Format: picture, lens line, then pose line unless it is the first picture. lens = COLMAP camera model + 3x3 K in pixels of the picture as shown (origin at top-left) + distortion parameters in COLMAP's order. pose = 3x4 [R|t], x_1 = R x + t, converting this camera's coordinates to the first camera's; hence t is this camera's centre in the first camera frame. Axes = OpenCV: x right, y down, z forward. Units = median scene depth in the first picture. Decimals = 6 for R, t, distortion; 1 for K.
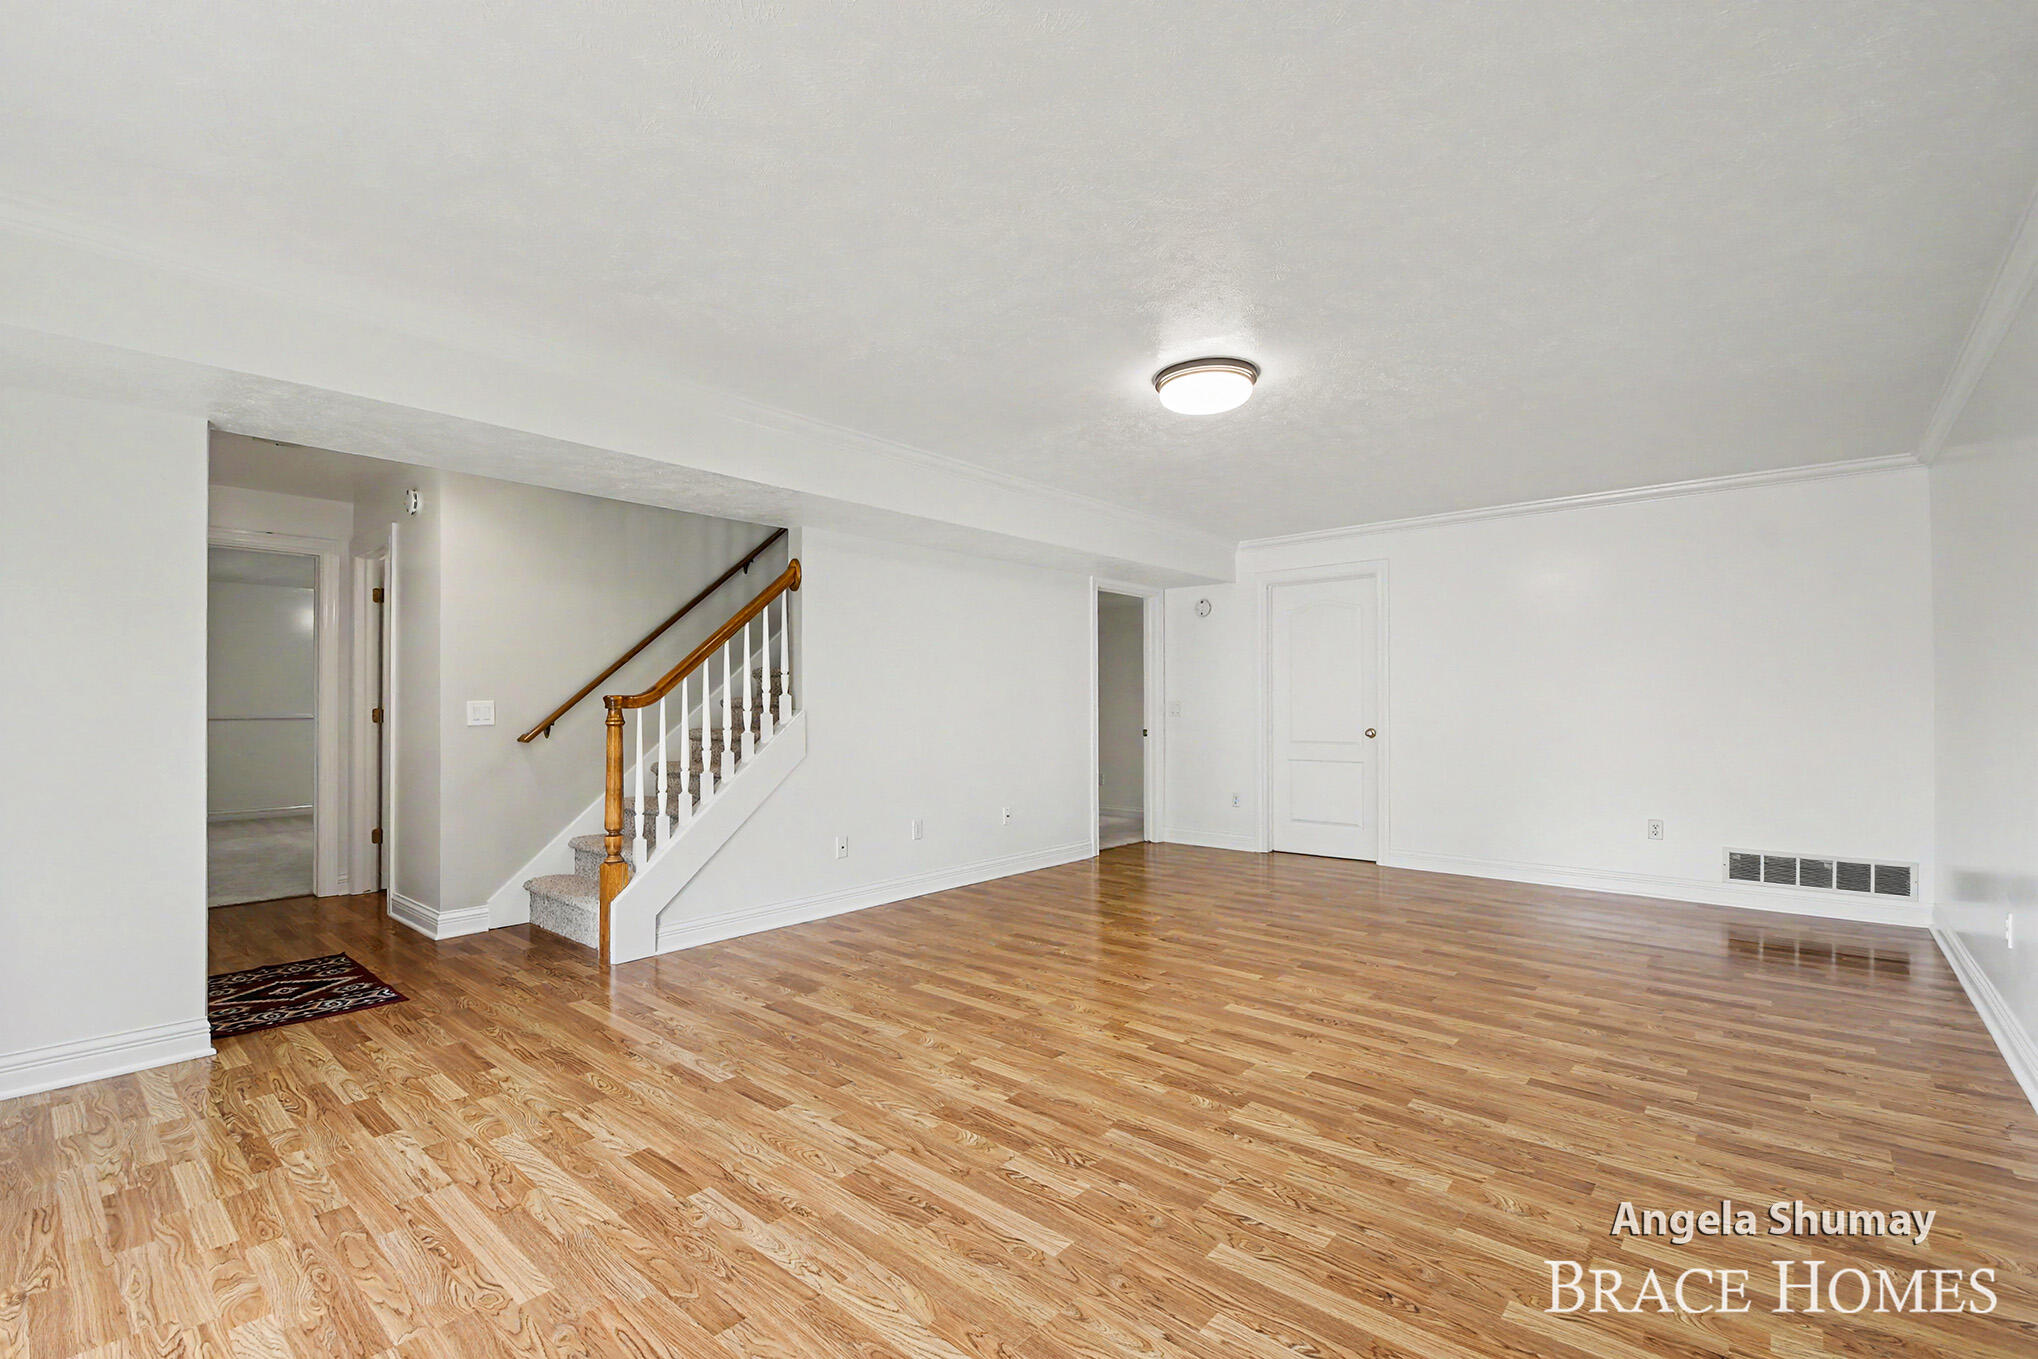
lens RADIAL K [[891.9, 0, 1011.1], [0, 891.9, 691.6], [0, 0, 1]] dist [0.002458, -0.010306]
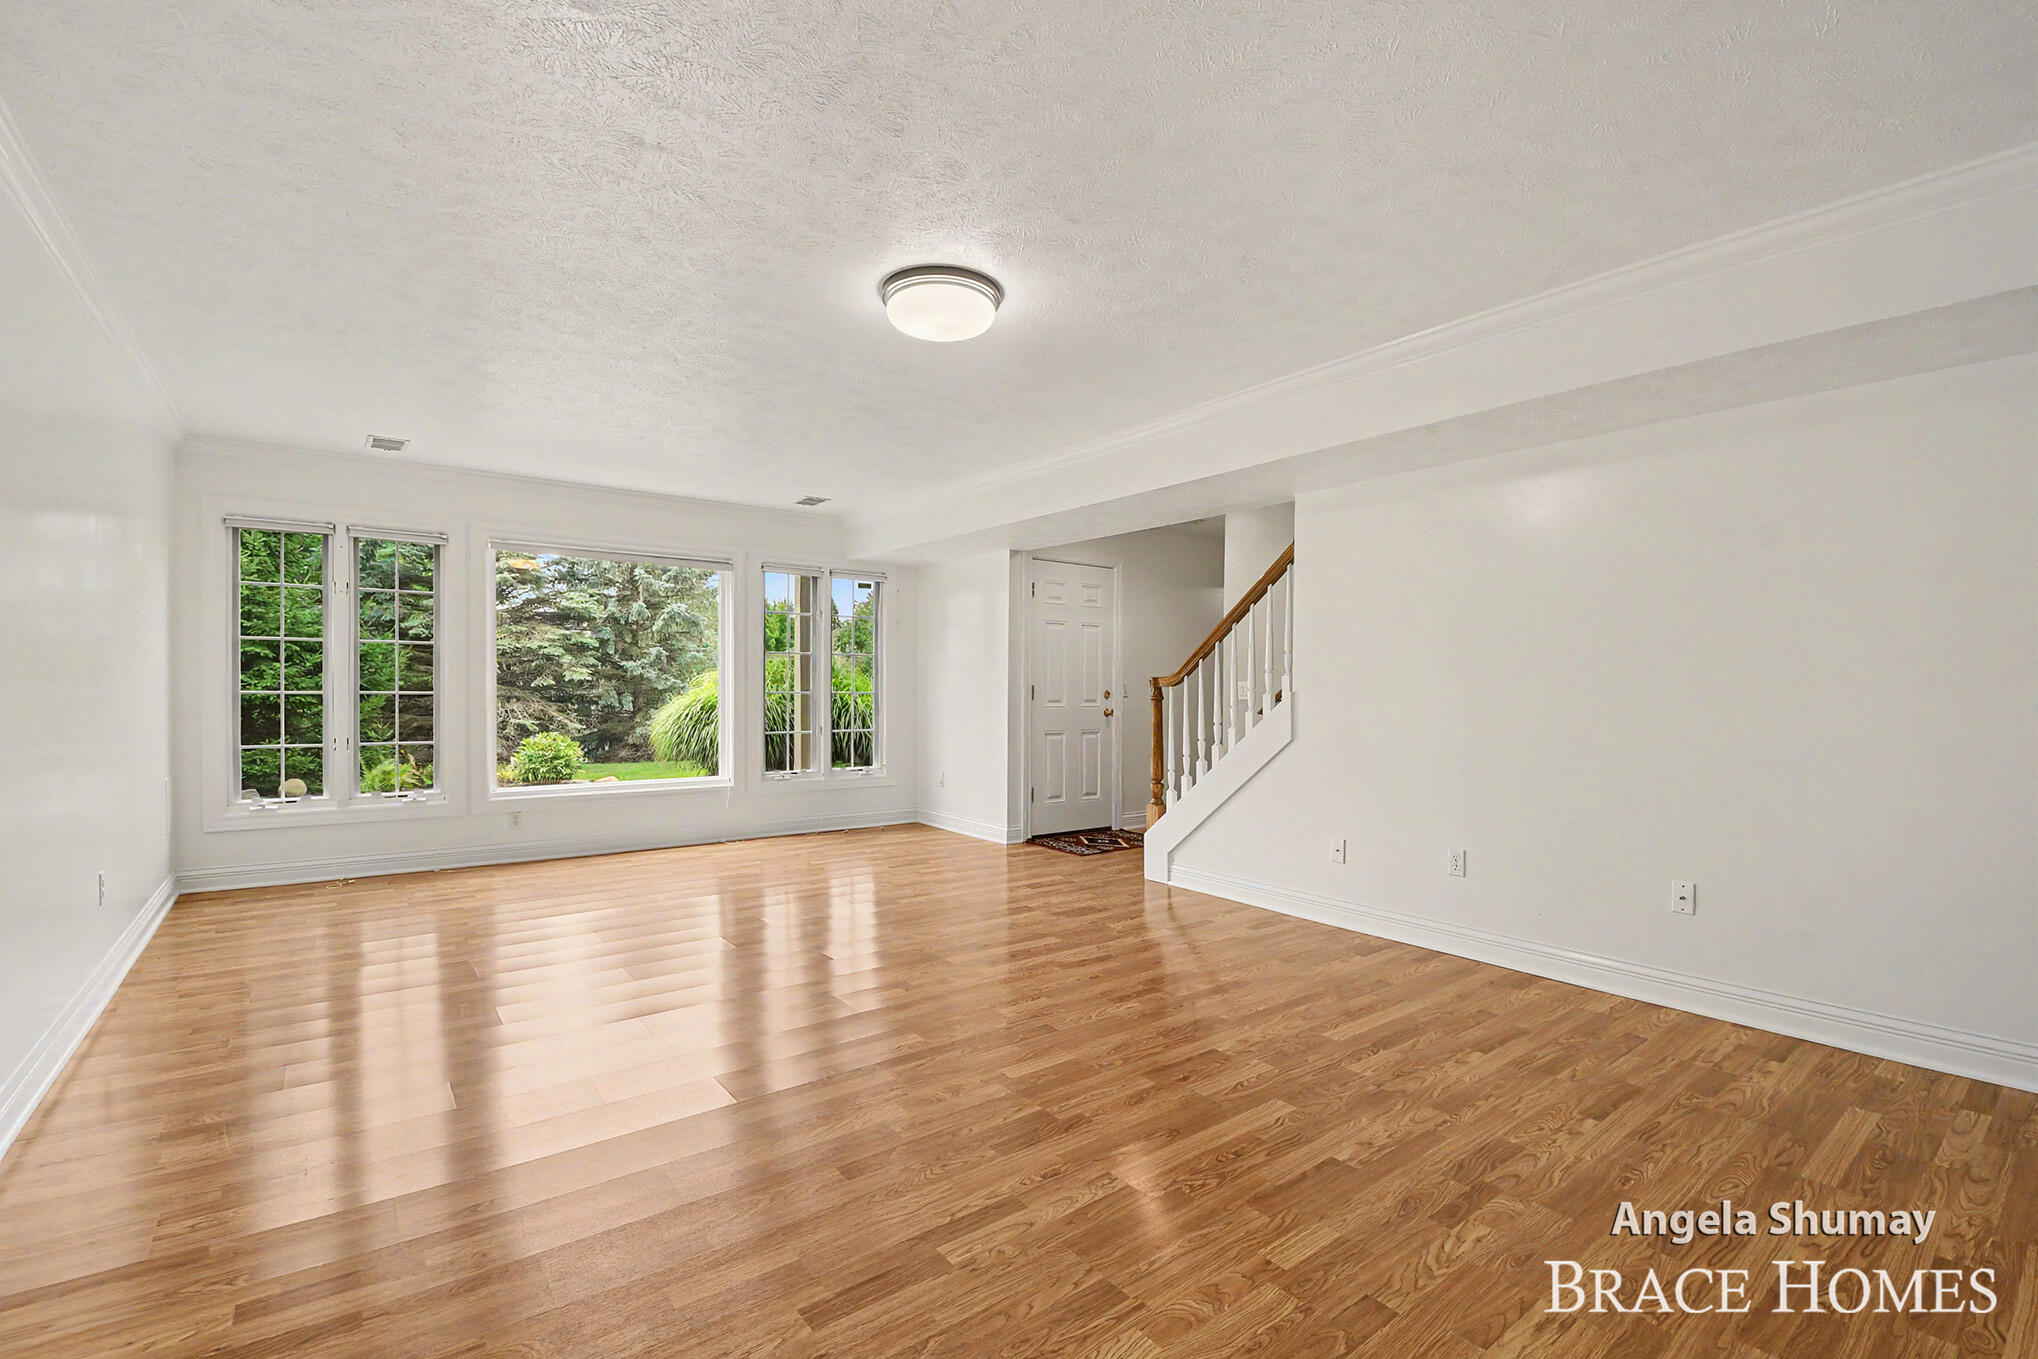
lens RADIAL K [[891.9, 0, 1004.2], [0, 891.9, 677.6], [0, 0, 1]] dist [0.002458, -0.010306]
pose [[-0.203543, -0.004398, -0.979056, 0.919400], [0.001315, 0.999988, -0.004766, 0.011940], [0.979065, -0.002258, -0.203535, 1.086990]]
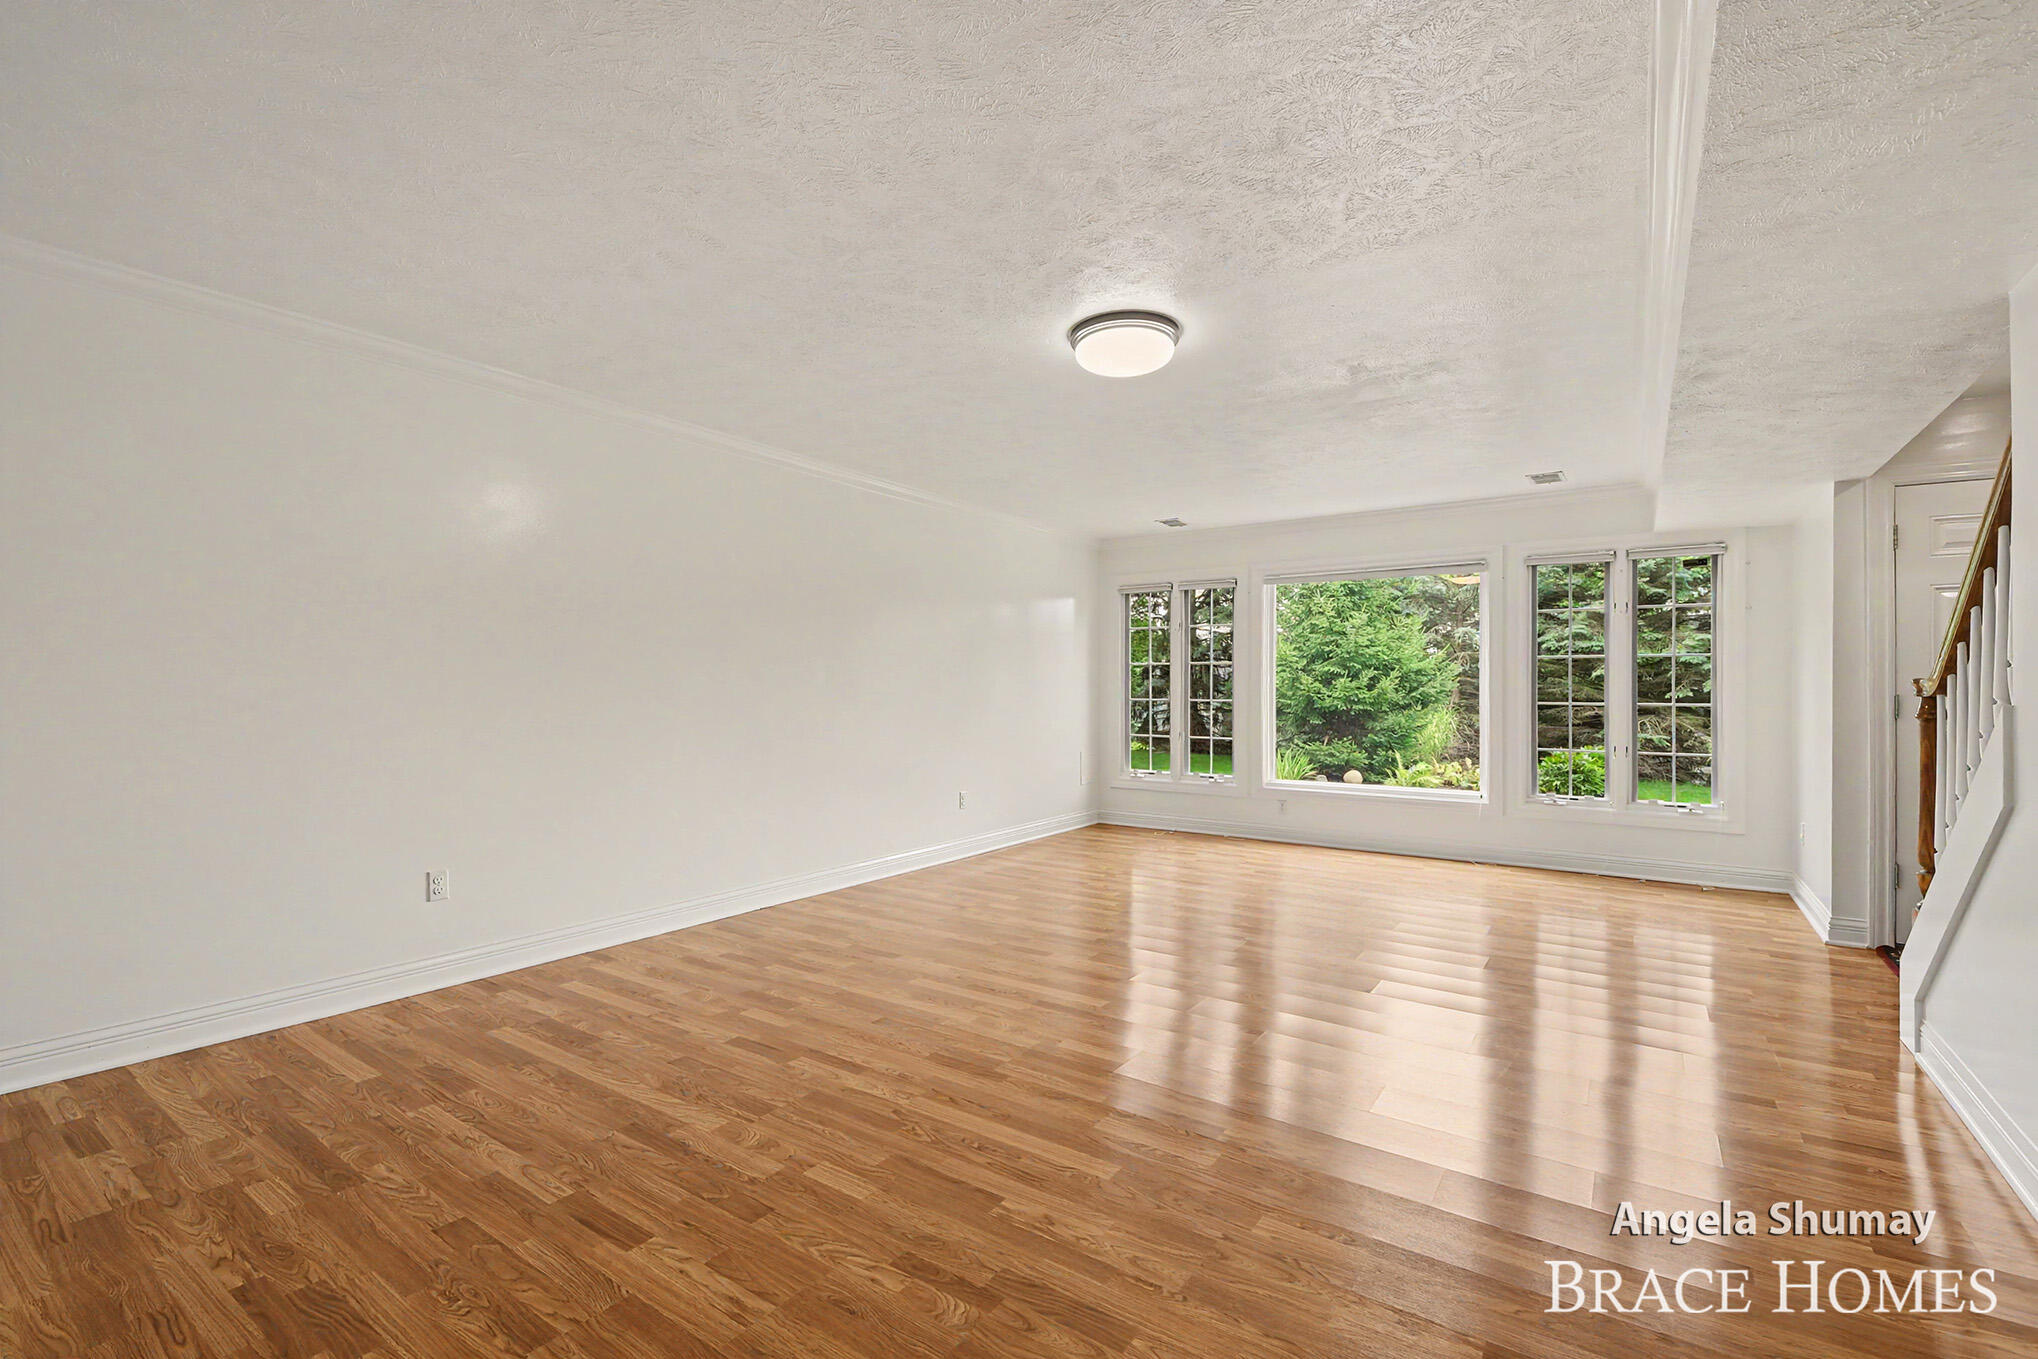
lens RADIAL K [[891.9, 0, 1016.6], [0, 891.9, 692.7], [0, 0, 1]] dist [0.002458, -0.010306]
pose [[-0.993204, 0.002119, -0.116370, 0.387064], [0.002651, 0.999987, -0.004415, 0.019121], [0.116360, -0.004693, -0.993196, 1.683560]]
